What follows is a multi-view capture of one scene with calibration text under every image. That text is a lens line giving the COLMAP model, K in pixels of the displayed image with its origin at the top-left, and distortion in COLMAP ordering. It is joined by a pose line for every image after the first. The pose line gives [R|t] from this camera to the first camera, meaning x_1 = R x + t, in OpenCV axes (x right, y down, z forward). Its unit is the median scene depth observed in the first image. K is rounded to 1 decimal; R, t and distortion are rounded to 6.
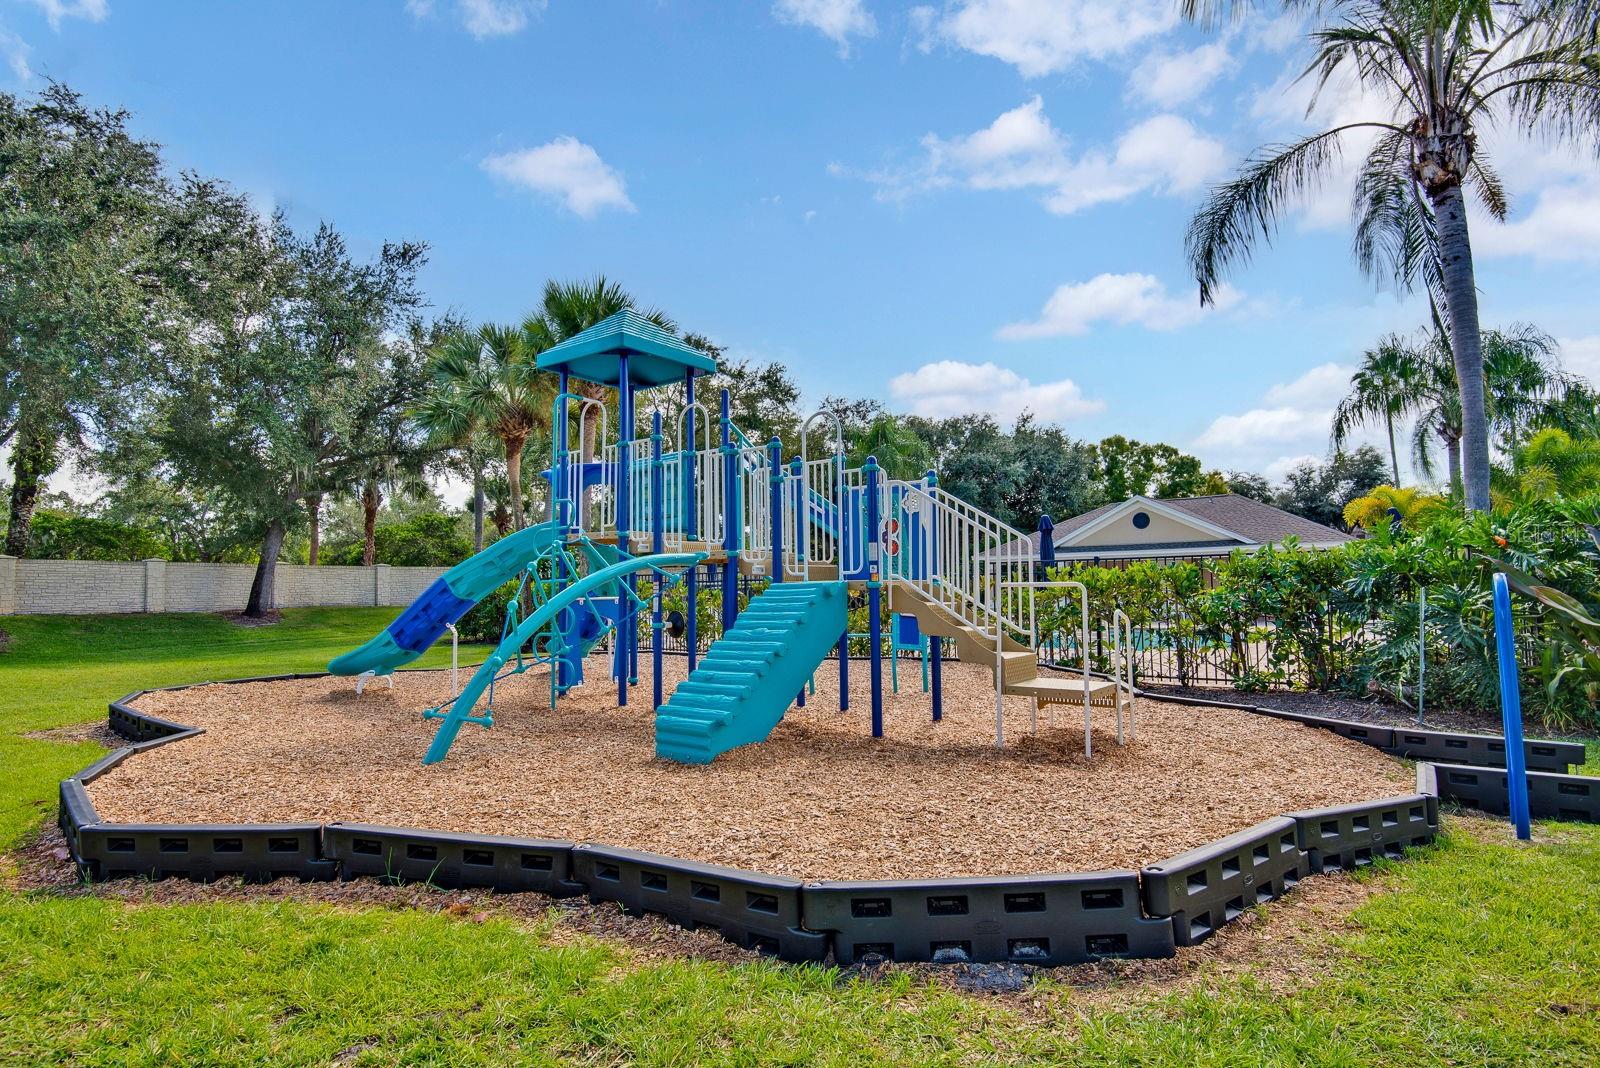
lens RADIAL K [[819.4, 0, 800.9], [0, 819.4, 543.3], [0, 0, 1]] dist [-0.035142, -0.001141]
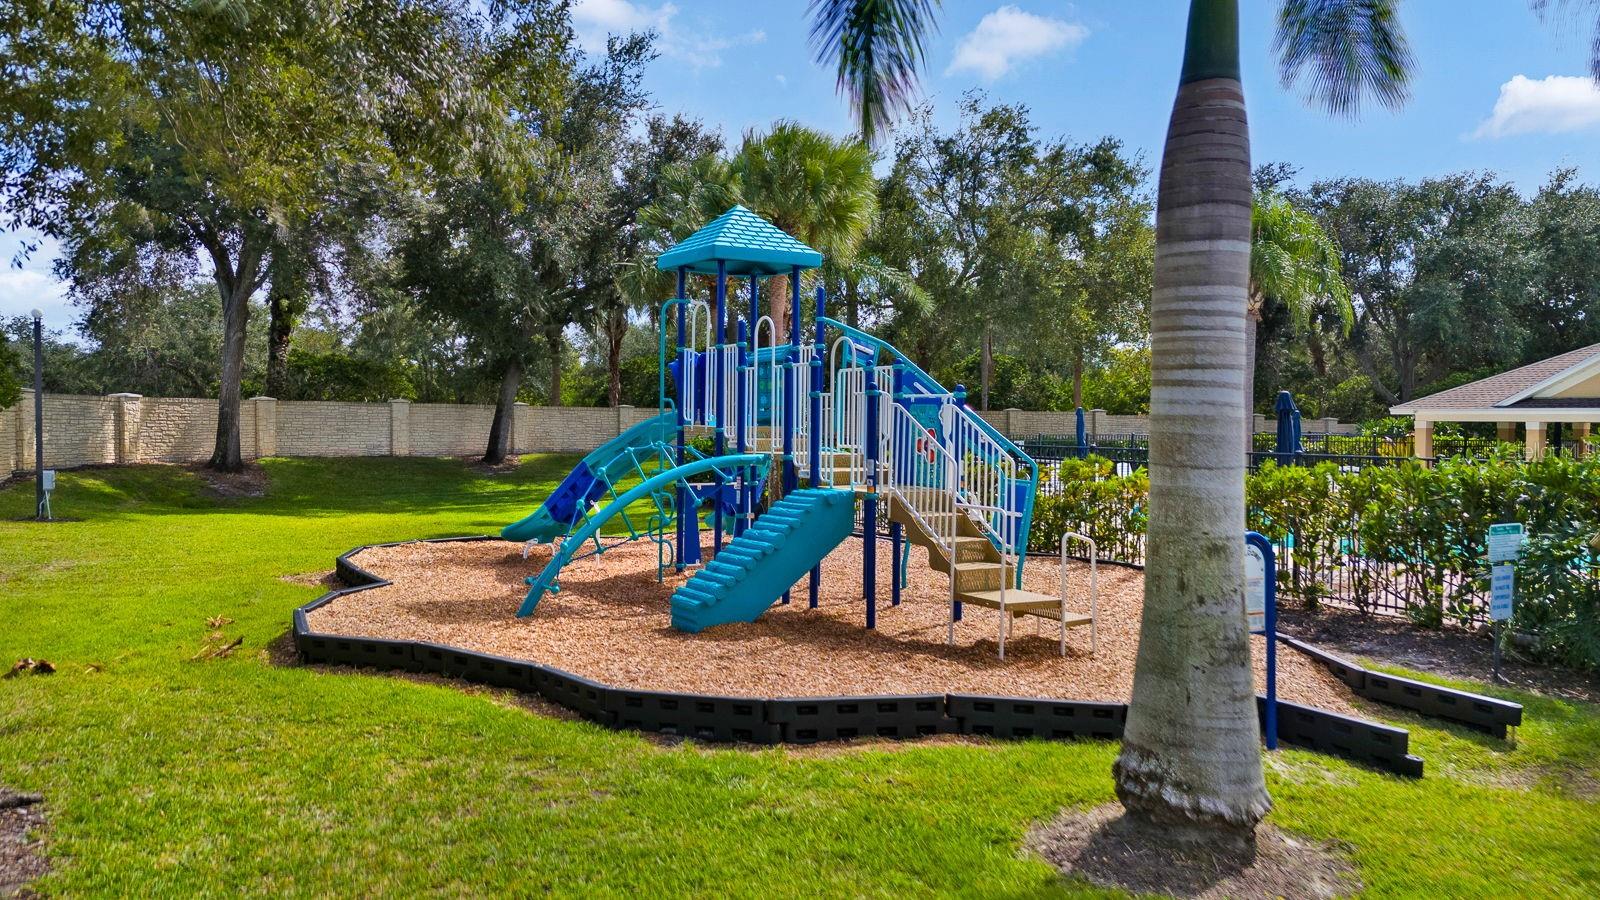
lens RADIAL K [[1196.6, 0, 806.2], [0, 1196.6, 468.4], [0, 0, 1]] dist [0.073873, -0.079893]
pose [[0.931063, 0.038577, -0.362813, 0.181019], [-0.002998, 0.995170, 0.098121, -0.045200], [0.364846, -0.090269, 0.926682, -0.172844]]
